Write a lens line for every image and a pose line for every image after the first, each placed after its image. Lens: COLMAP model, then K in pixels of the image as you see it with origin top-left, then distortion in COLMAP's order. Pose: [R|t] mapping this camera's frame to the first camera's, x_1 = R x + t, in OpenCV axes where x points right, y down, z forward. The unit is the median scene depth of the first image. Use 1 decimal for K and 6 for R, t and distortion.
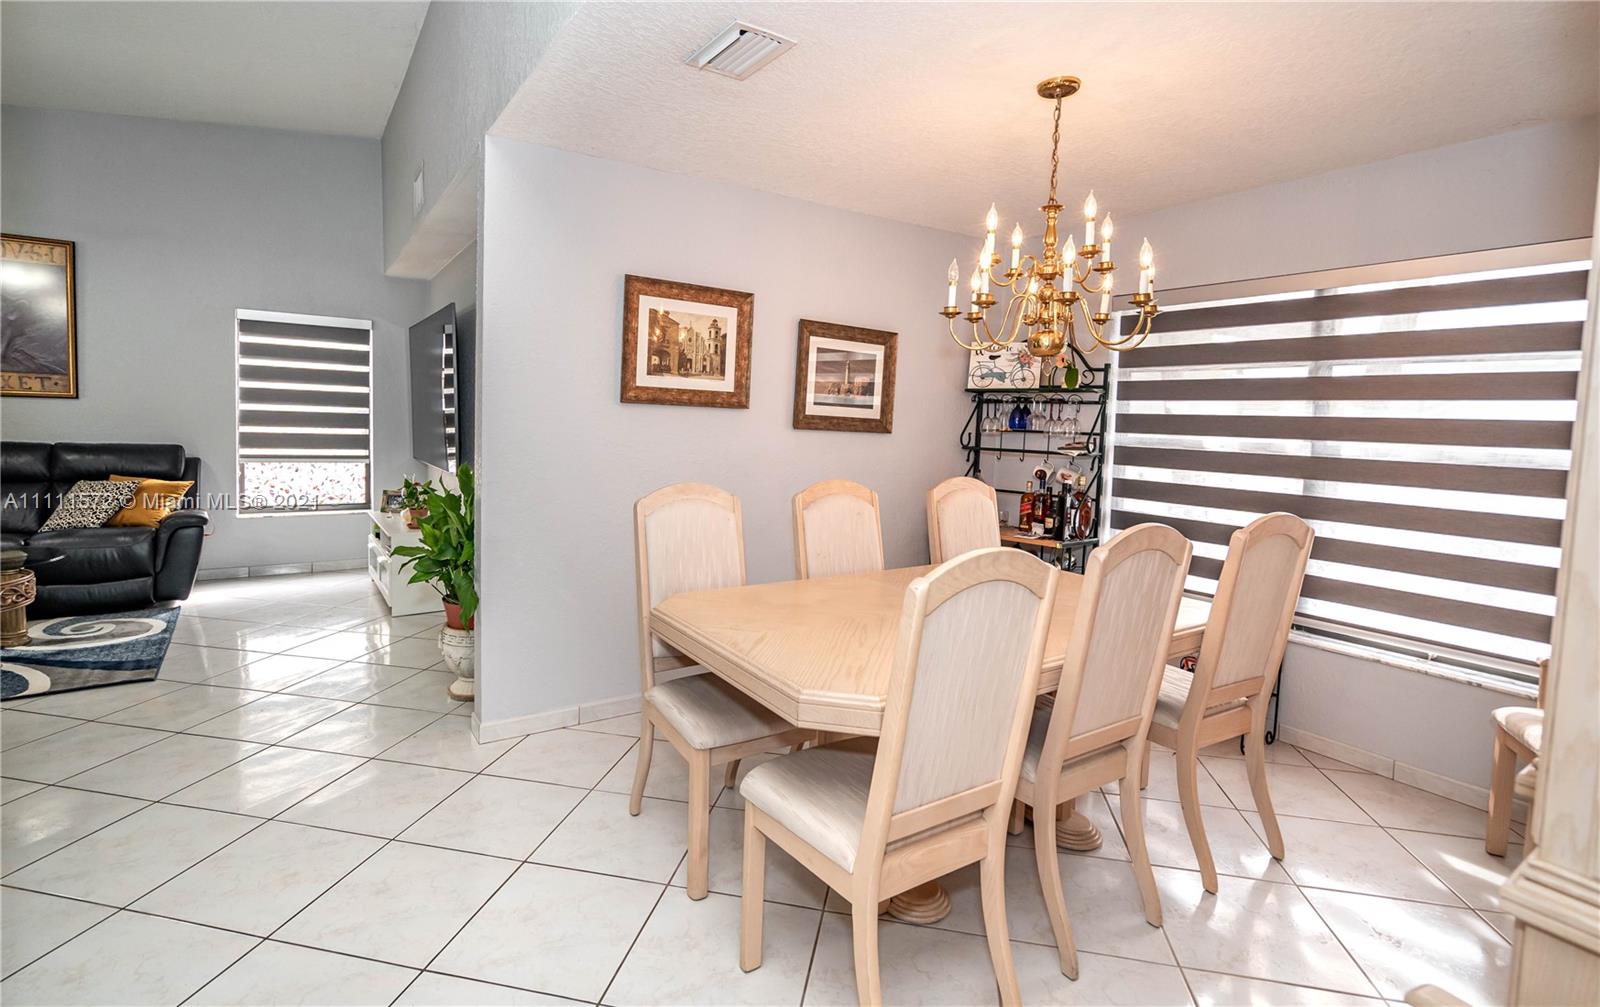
lens RADIAL K [[741.2, 0, 778.8], [0, 741.2, 452.3], [0, 0, 1]] dist [-0.003248, 0.000663]
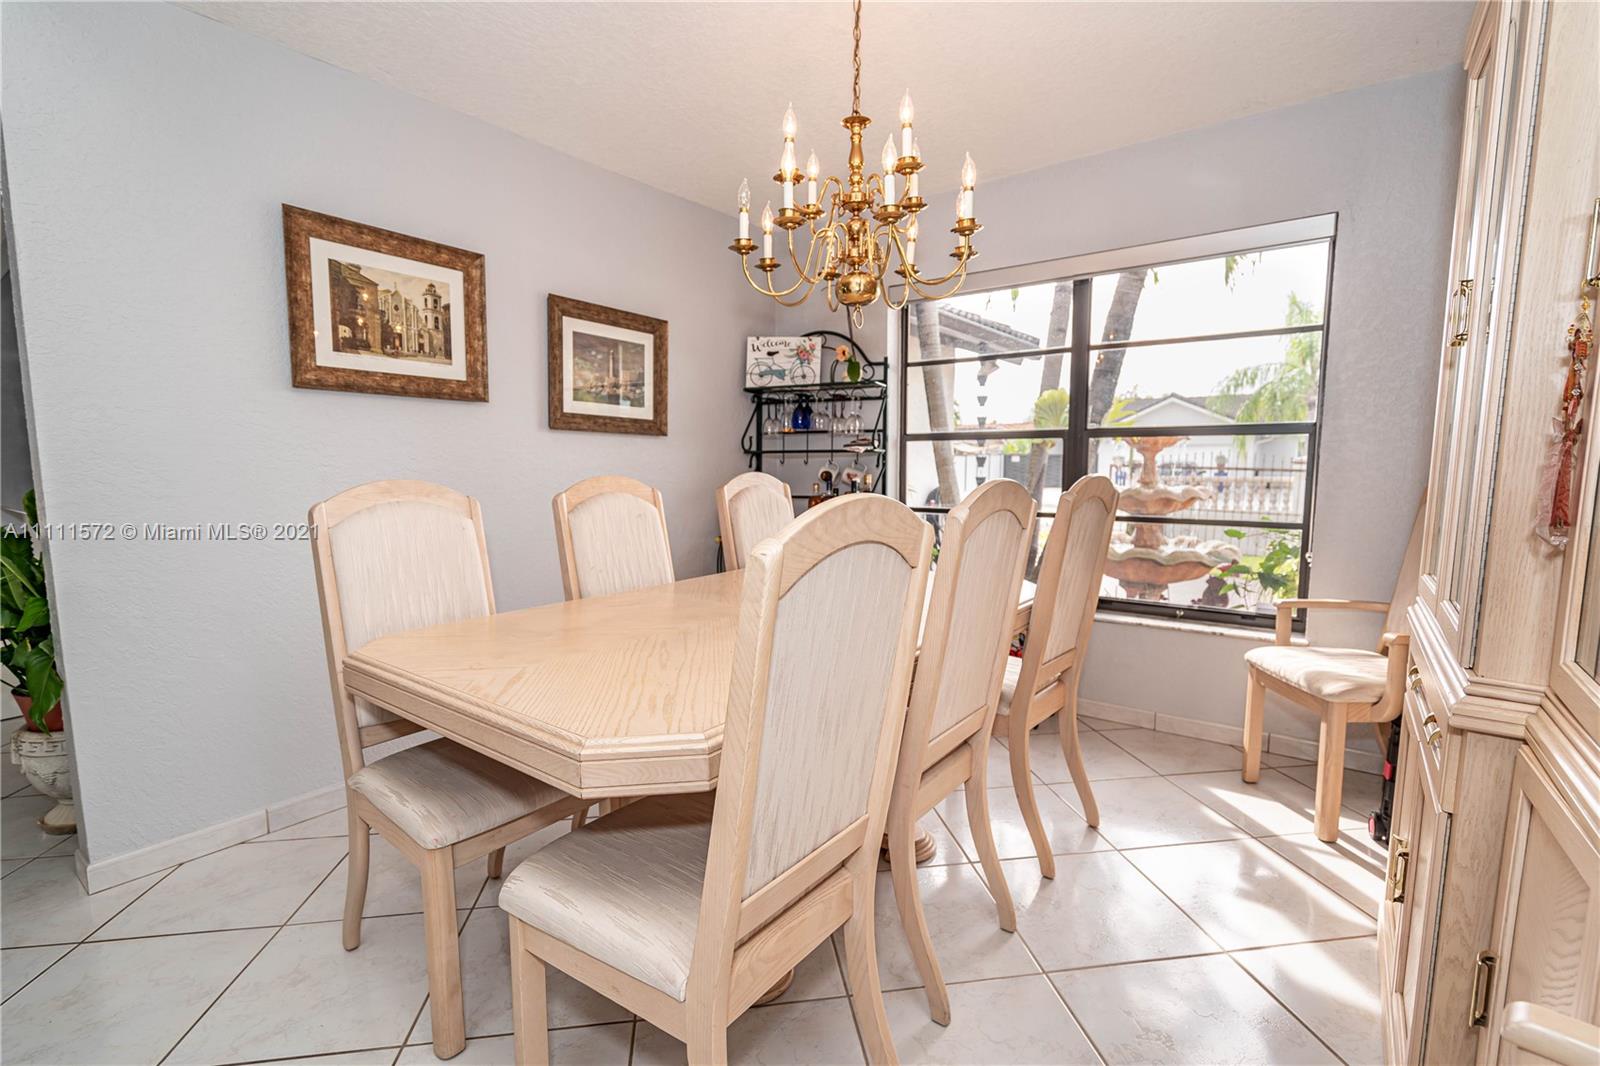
lens RADIAL K [[733.5, 0, 800.0], [0, 733.5, 533.0], [0, 0, 1]] dist [-0.004931, 0.000606]
pose [[0.940835, -0.070102, 0.331534, 0.003816], [0.049869, 0.996358, 0.069158, 0.047327], [-0.335175, -0.048533, 0.940905, 0.155629]]
